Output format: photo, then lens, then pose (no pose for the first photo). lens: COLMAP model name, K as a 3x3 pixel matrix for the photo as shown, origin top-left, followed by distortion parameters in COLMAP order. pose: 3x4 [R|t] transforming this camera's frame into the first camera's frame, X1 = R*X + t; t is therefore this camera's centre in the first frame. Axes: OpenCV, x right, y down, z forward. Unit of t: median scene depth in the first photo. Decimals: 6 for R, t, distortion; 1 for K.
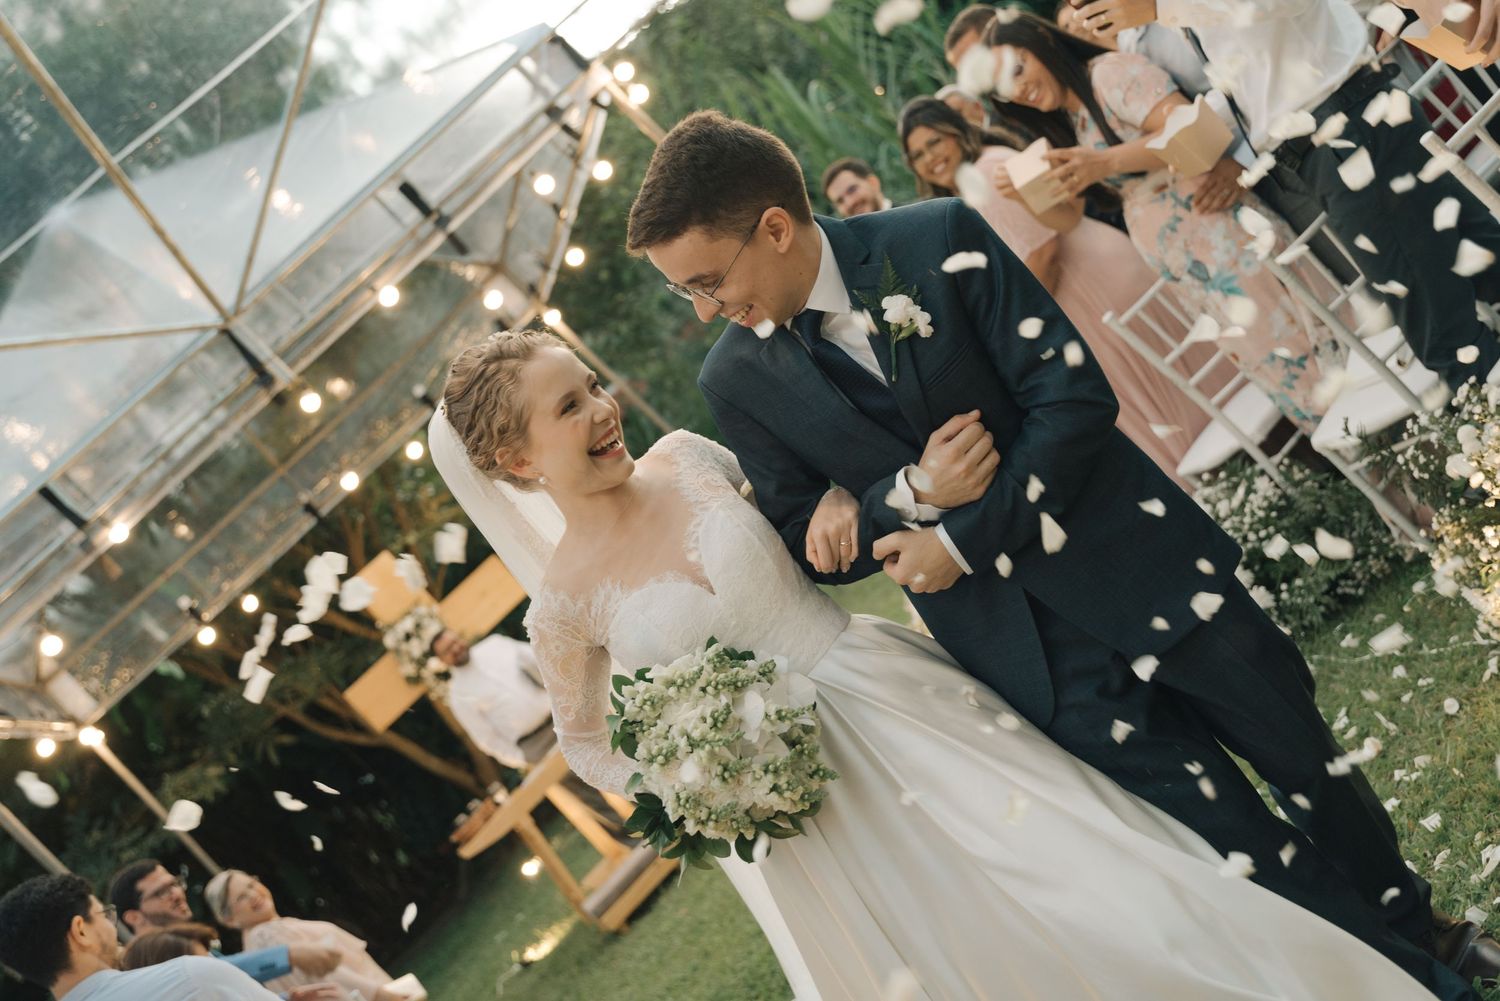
lens RADIAL K [[1747.2, 0, 752.0], [0, 1747.2, 496.4], [0, 0, 1]] dist [0.012470, 0.007777]
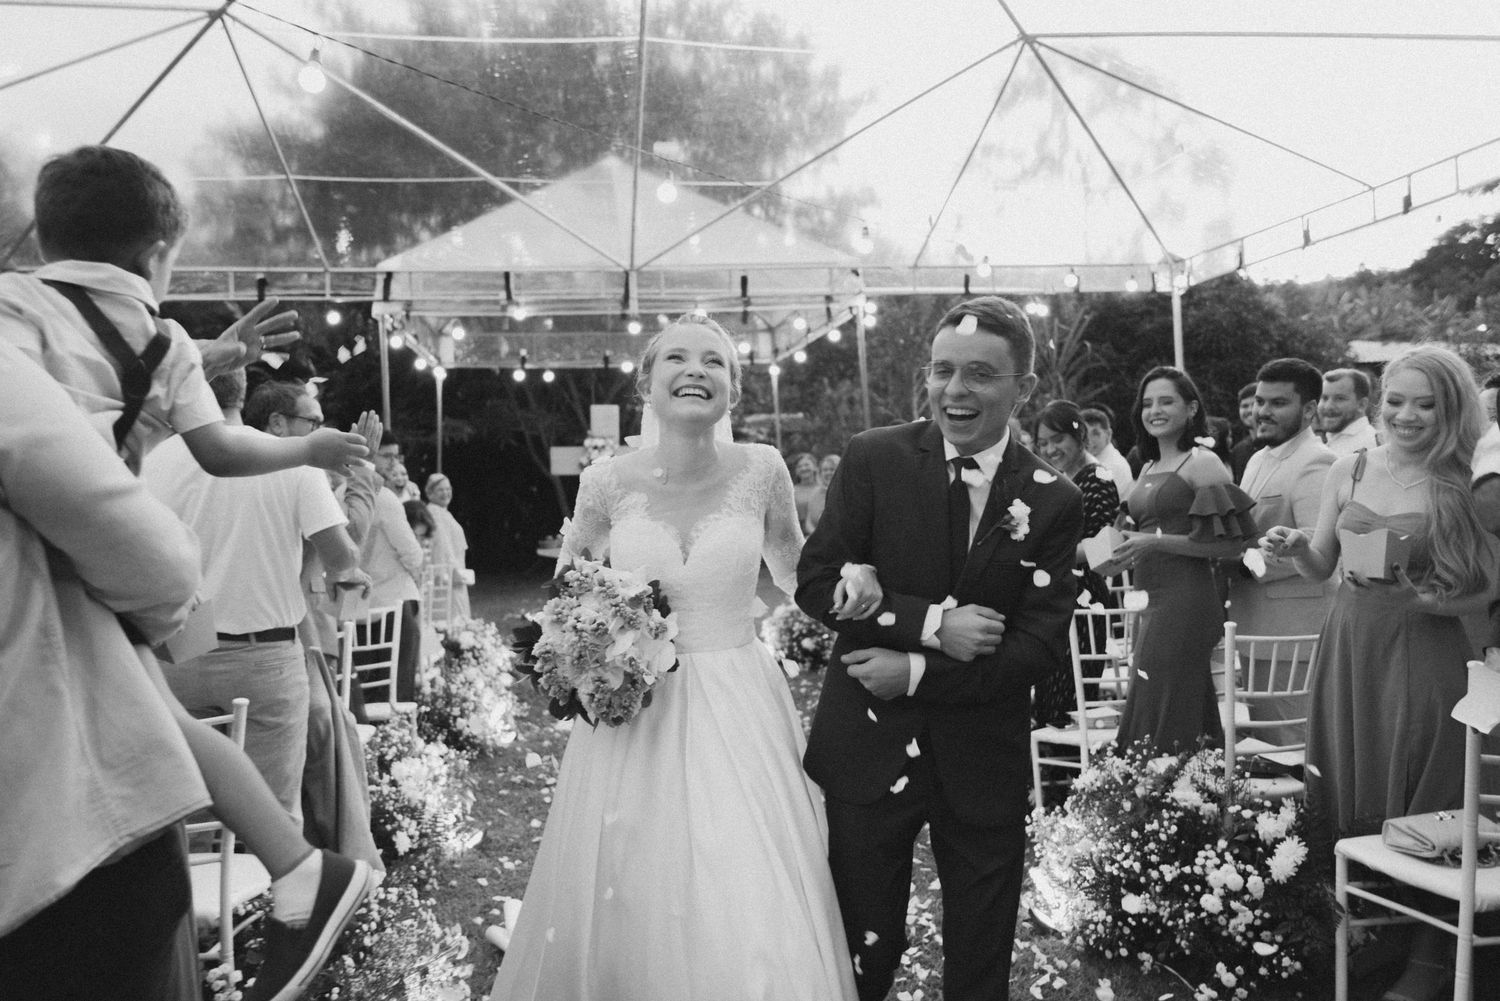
lens RADIAL K [[1111.2, 0, 750.0], [0, 1111.2, 500.5], [0, 0, 1]] dist [-0.011104, -0.001623]
pose [[0.731729, 0.678012, -0.069803, 0.057086], [-0.677164, 0.734809, 0.038797, -0.045252], [0.077597, 0.018879, 0.996806, -0.214510]]
